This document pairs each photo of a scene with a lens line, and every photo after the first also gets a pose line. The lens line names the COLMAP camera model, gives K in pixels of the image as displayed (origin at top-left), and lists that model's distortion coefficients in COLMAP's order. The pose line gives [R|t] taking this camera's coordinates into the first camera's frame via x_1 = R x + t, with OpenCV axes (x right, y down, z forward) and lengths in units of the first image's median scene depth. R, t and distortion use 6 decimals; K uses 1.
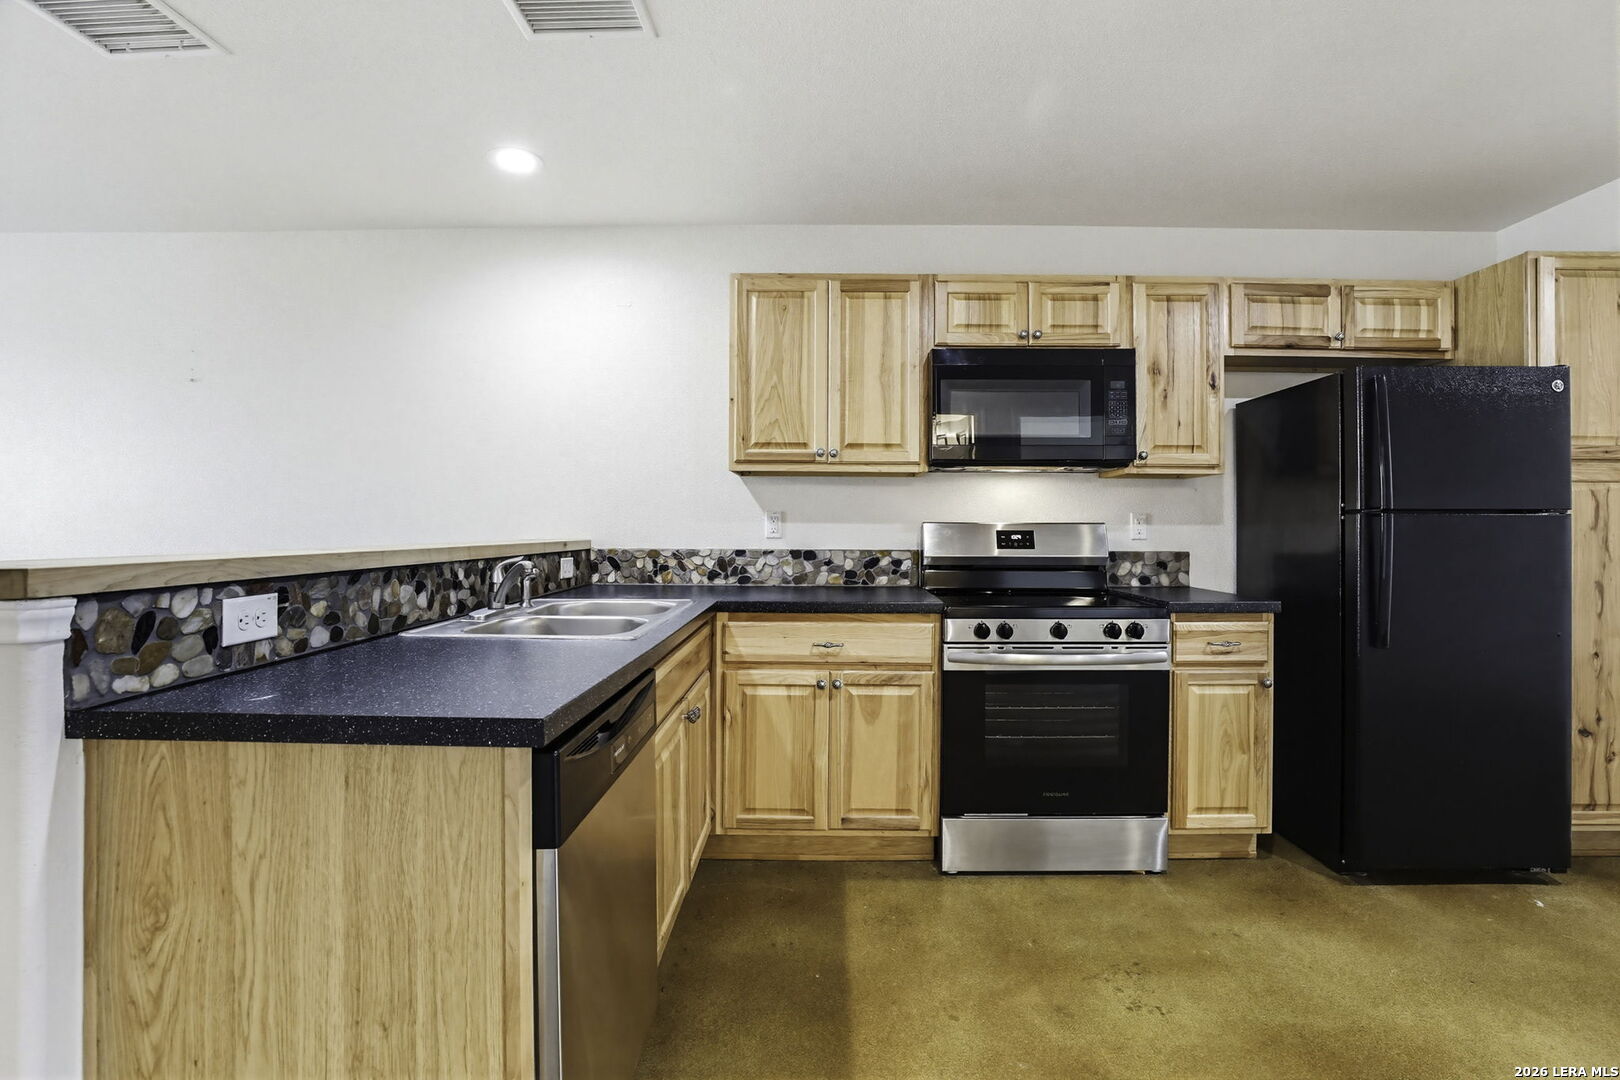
lens RADIAL K [[752.1, 0, 826.8], [0, 752.1, 519.3], [0, 0, 1]] dist [-0.041996, 0.010643]
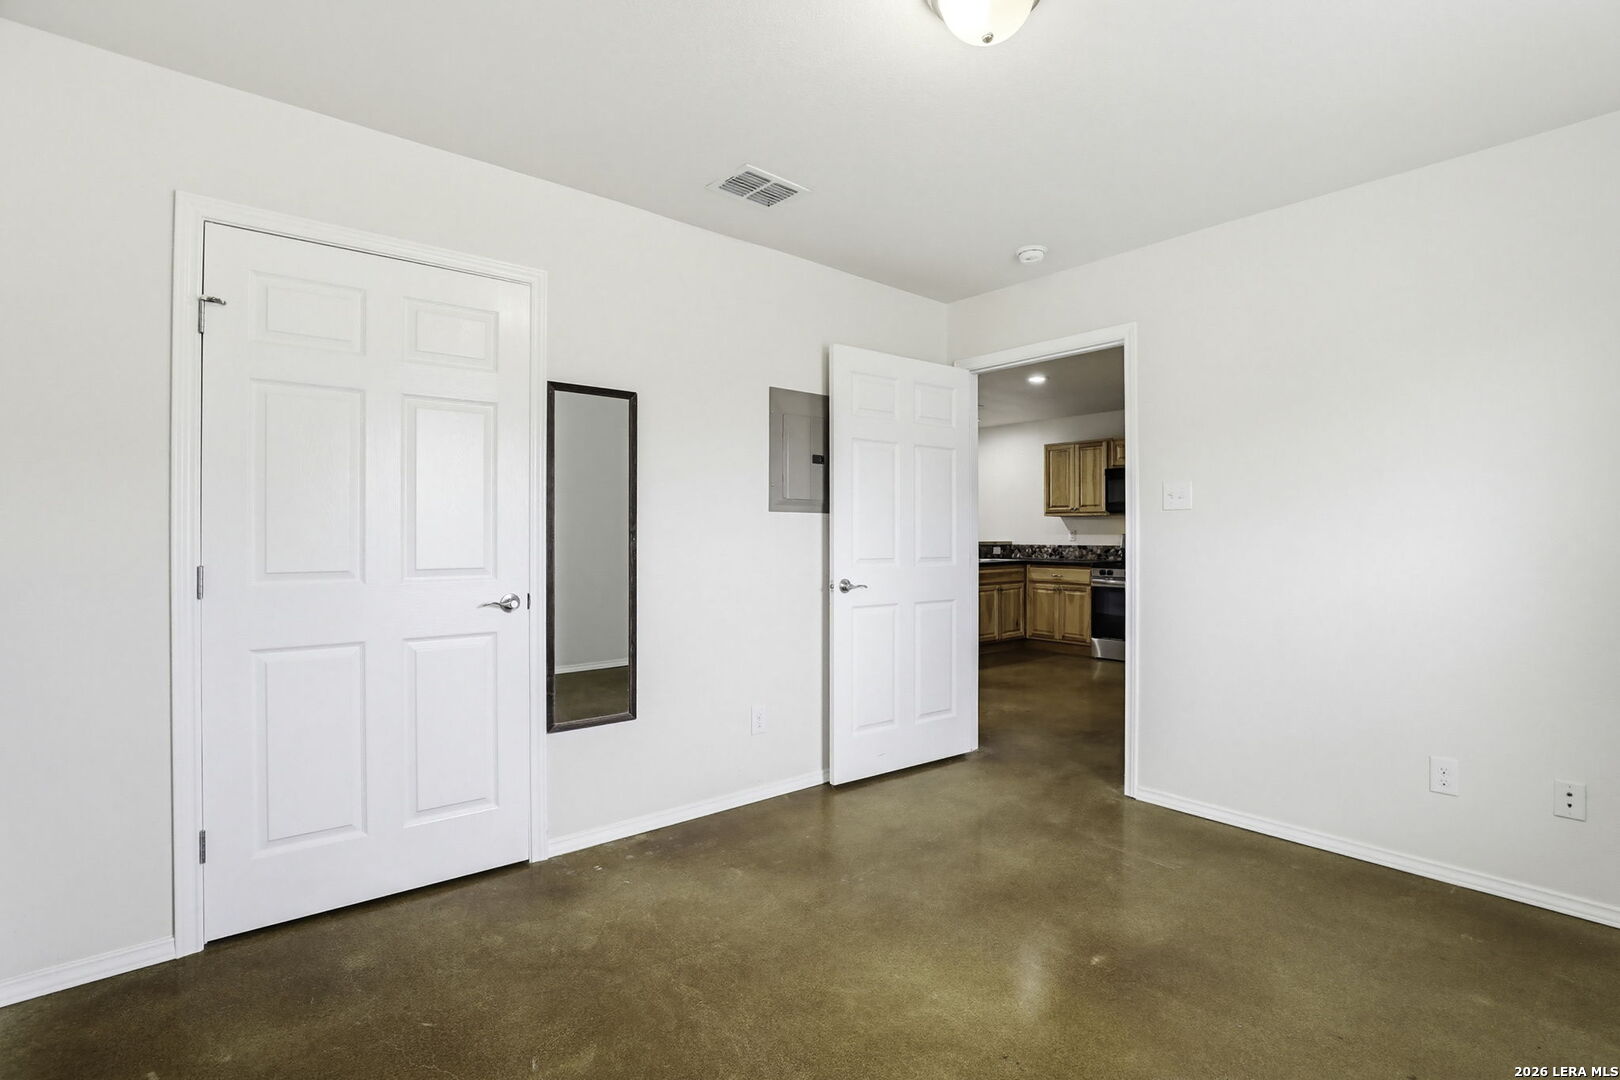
lens RADIAL K [[752.1, 0, 825.6], [0, 752.1, 530.0], [0, 0, 1]] dist [-0.041996, 0.010643]
pose [[0.648263, -0.008550, -0.761368, 1.471812], [0.007807, 0.999959, -0.004582, -0.007039], [0.761376, -0.002974, 0.648303, -1.430573]]
